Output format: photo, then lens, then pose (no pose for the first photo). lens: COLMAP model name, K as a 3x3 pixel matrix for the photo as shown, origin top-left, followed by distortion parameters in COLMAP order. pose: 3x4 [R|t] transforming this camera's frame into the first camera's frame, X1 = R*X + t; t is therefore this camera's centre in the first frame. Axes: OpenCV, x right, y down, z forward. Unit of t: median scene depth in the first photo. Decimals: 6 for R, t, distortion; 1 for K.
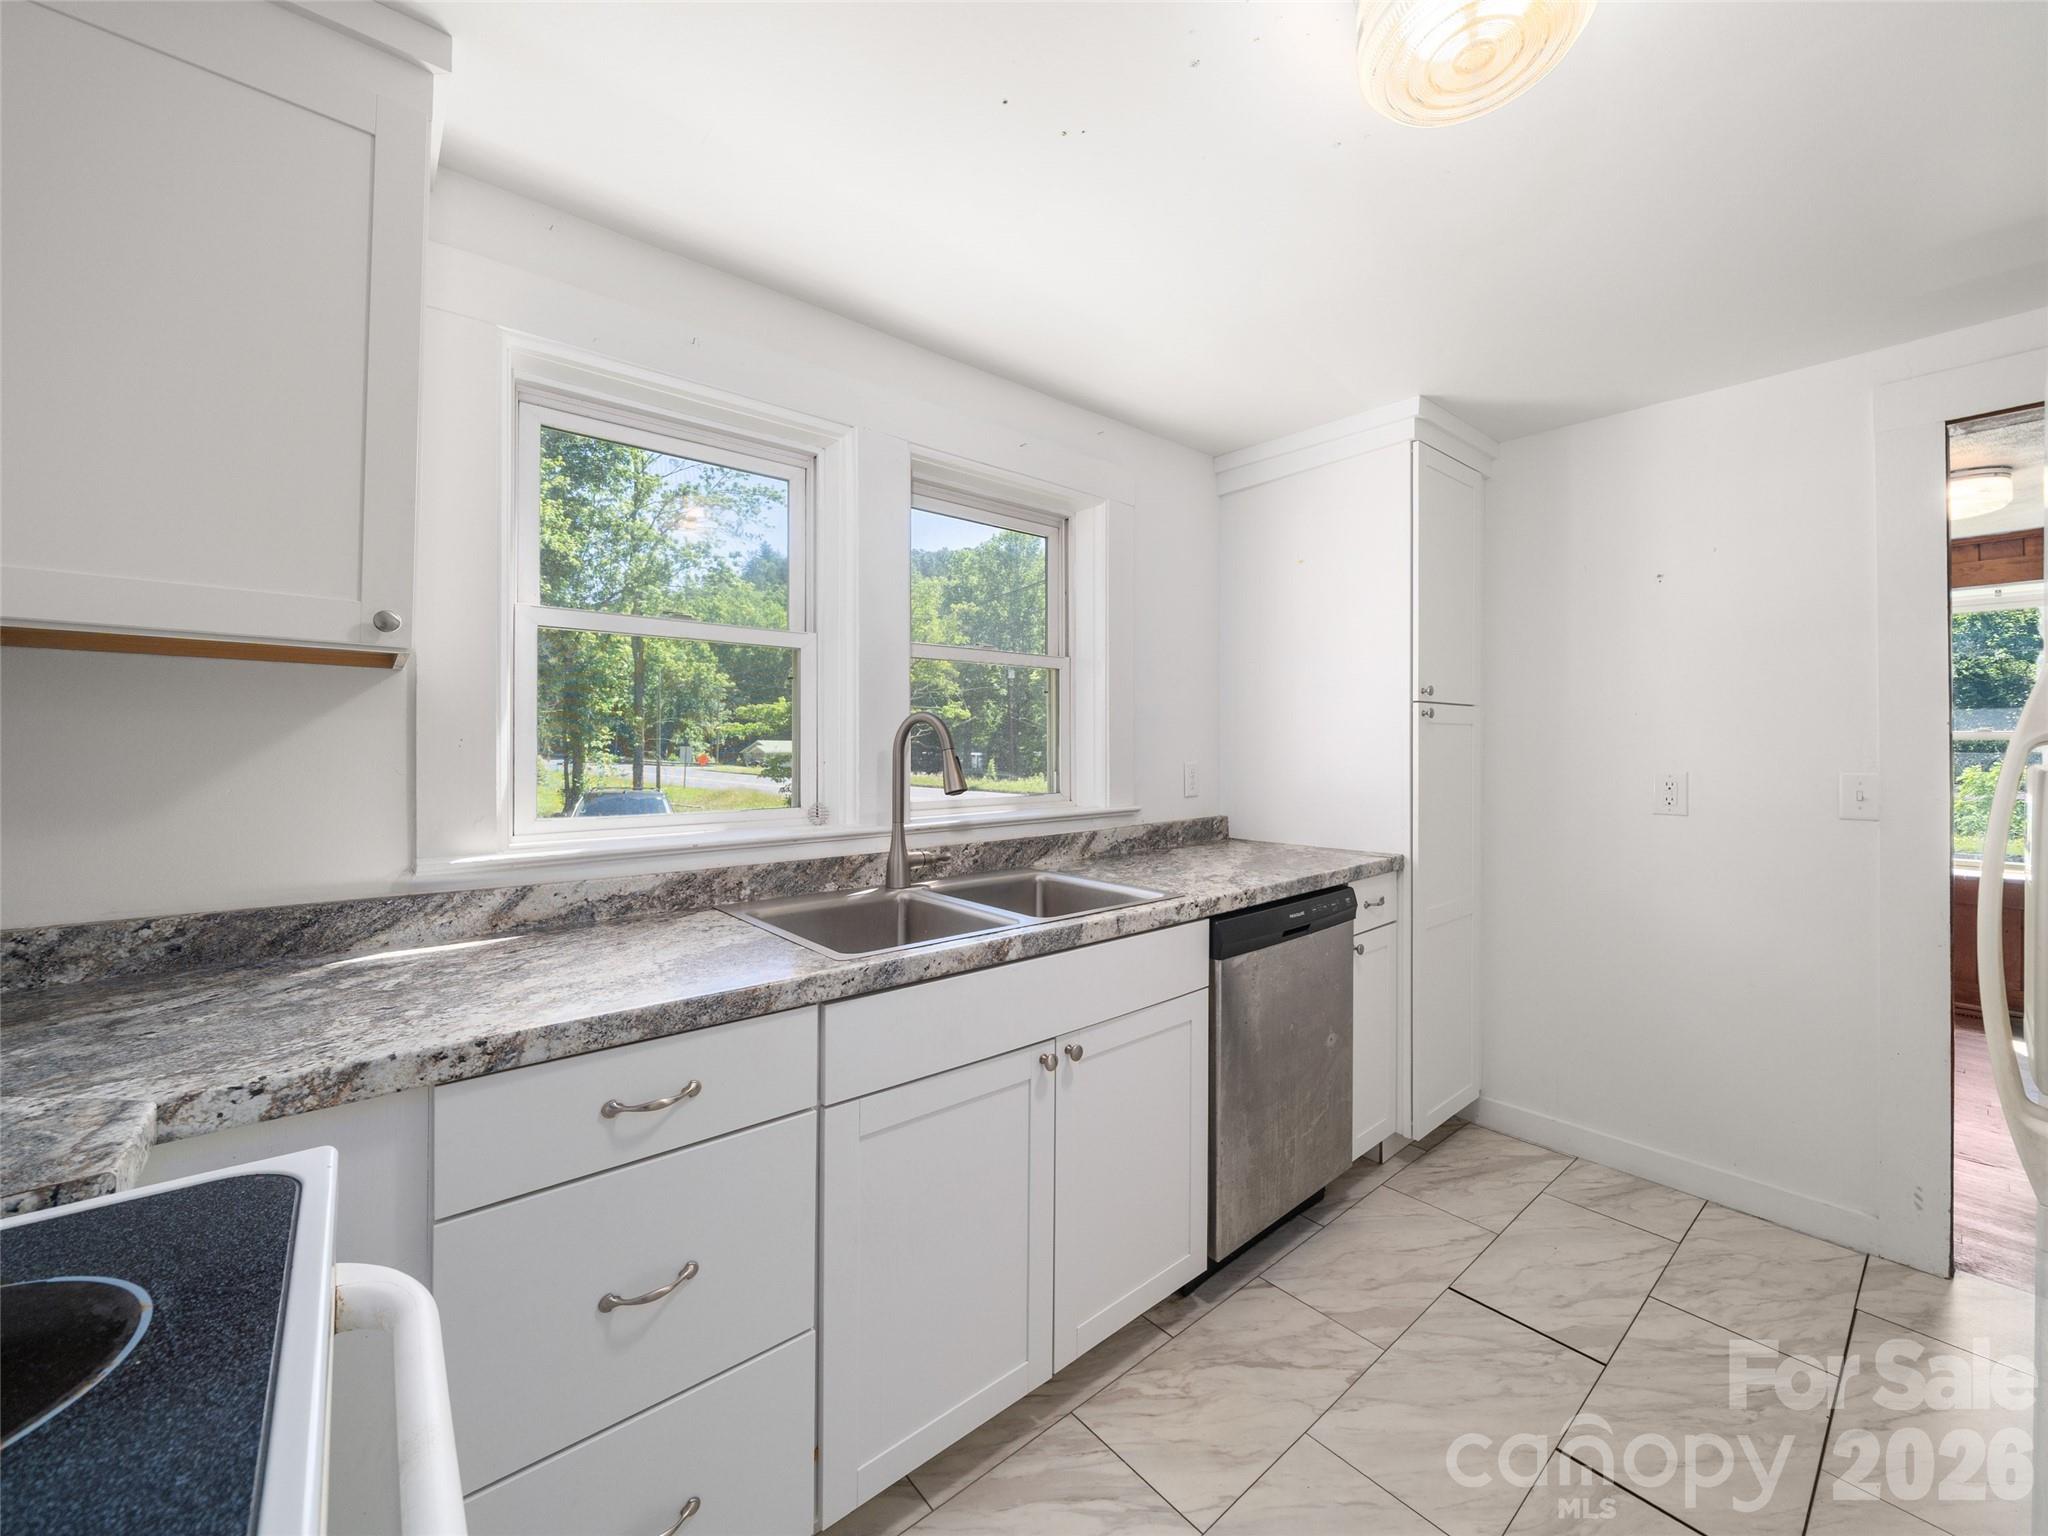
lens RADIAL K [[791.6, 0, 1024.0], [0, 791.6, 763.4], [0, 0, 1]] dist [-0.011069, 0.000385]
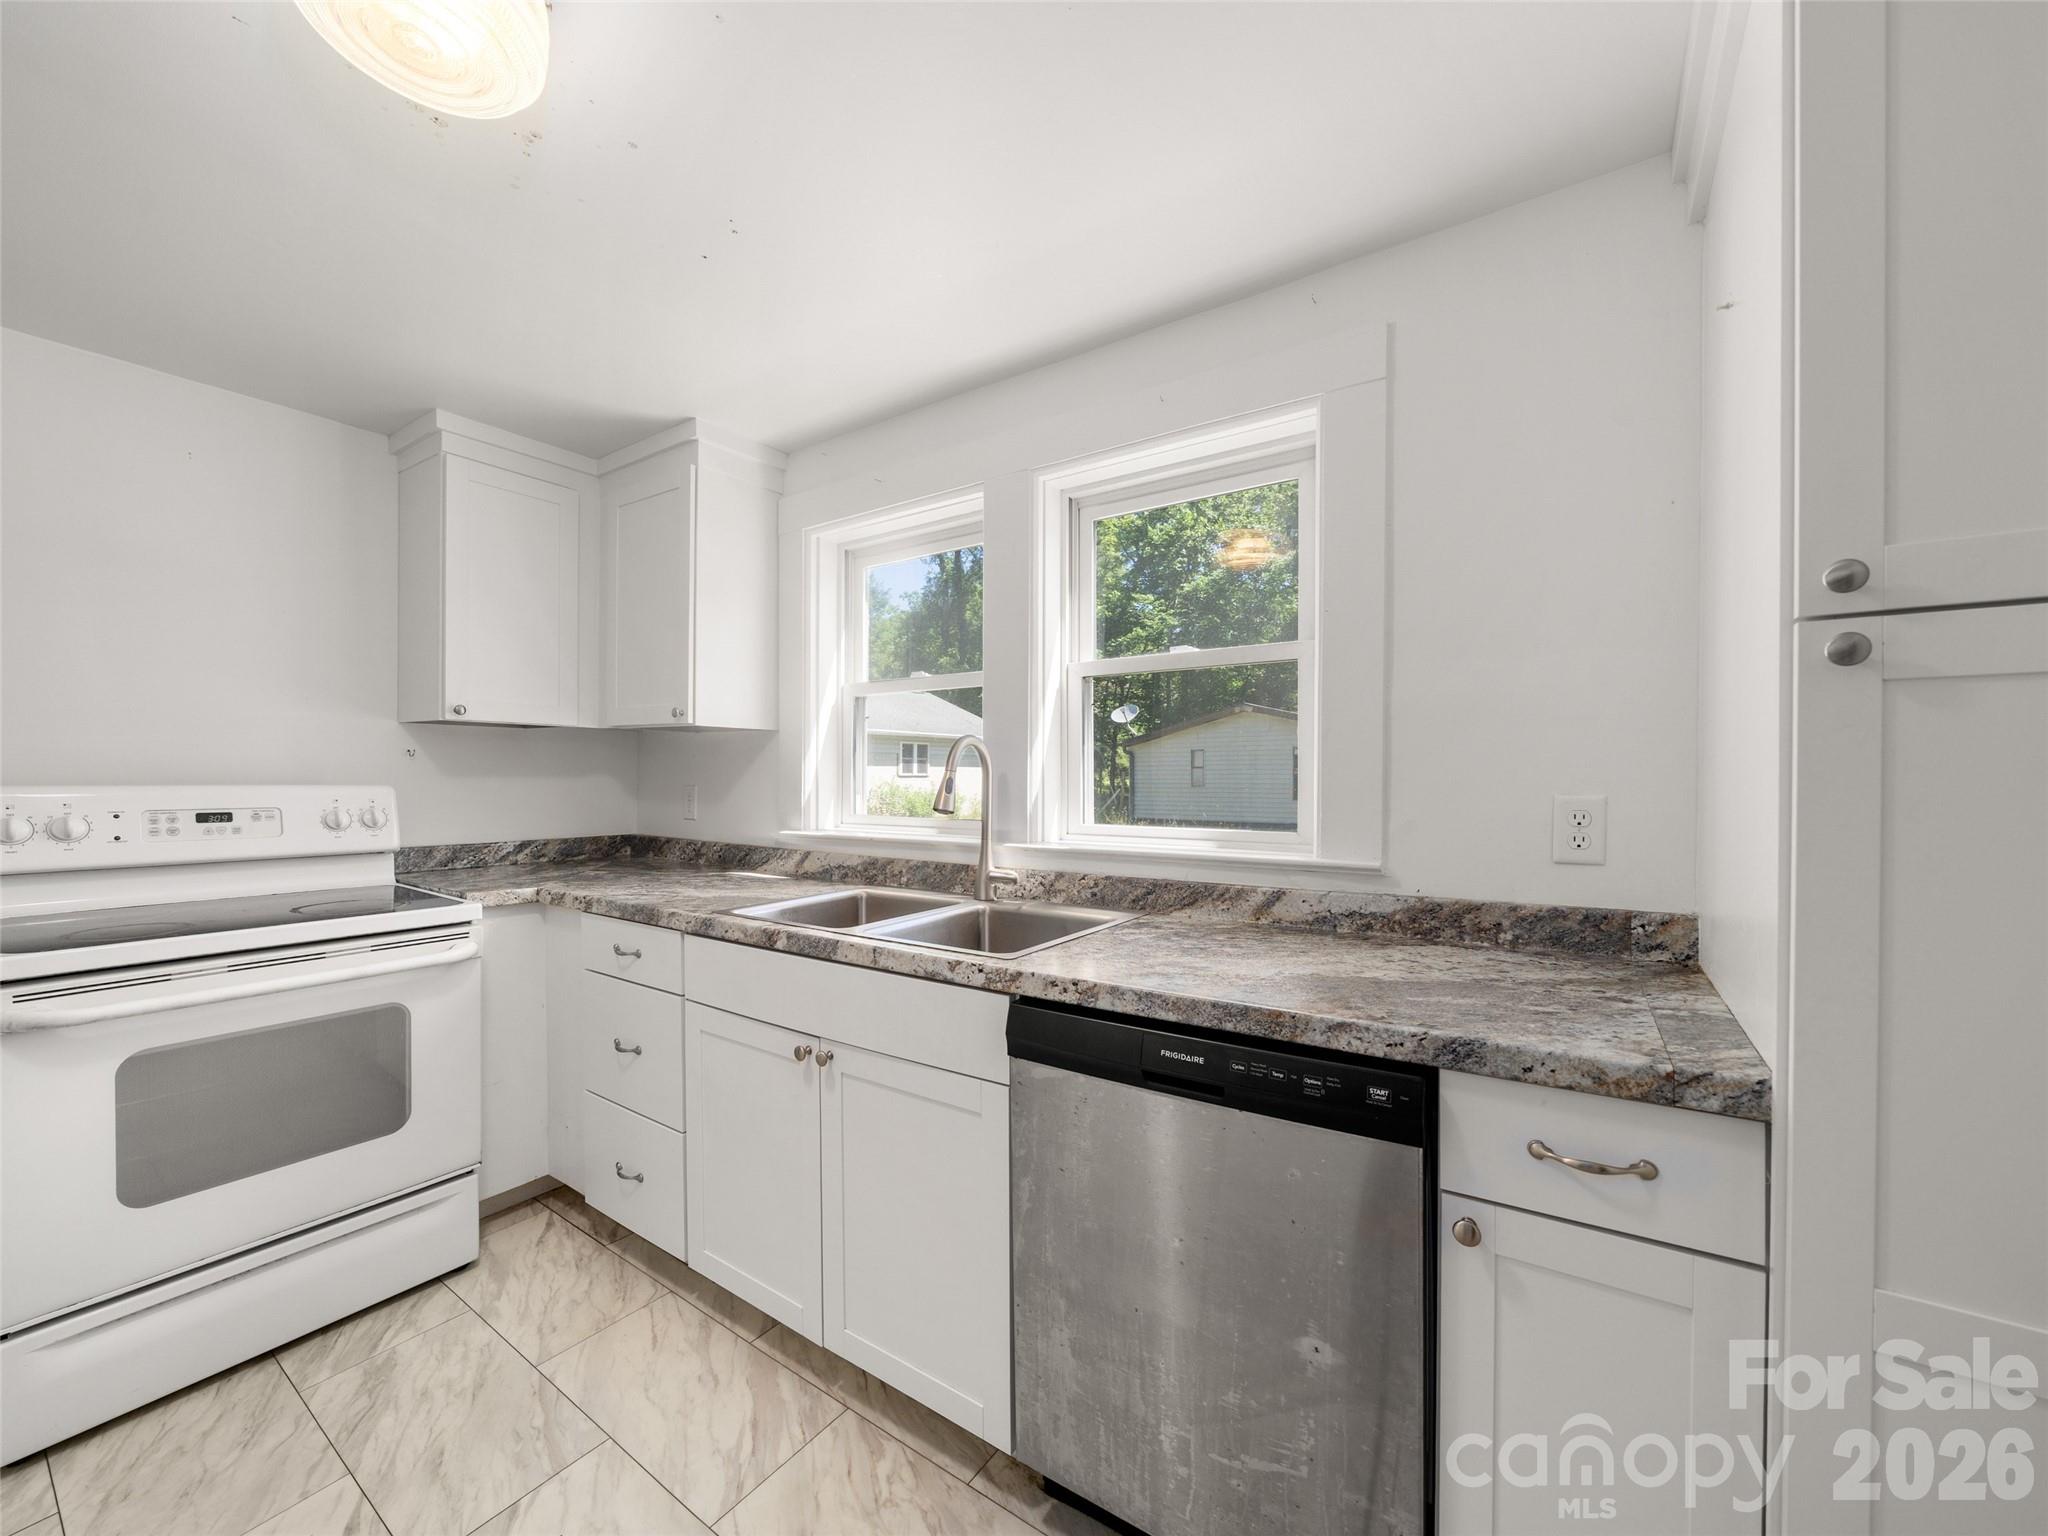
lens RADIAL K [[791.6, 0, 1020.6], [0, 791.6, 772.0], [0, 0, 1]] dist [-0.011069, 0.000385]
pose [[0.276542, 0.002872, -0.960998, 0.946519], [-0.015219, 0.999883, -0.001391, -0.019888], [0.960881, 0.015010, 0.276553, 0.771367]]
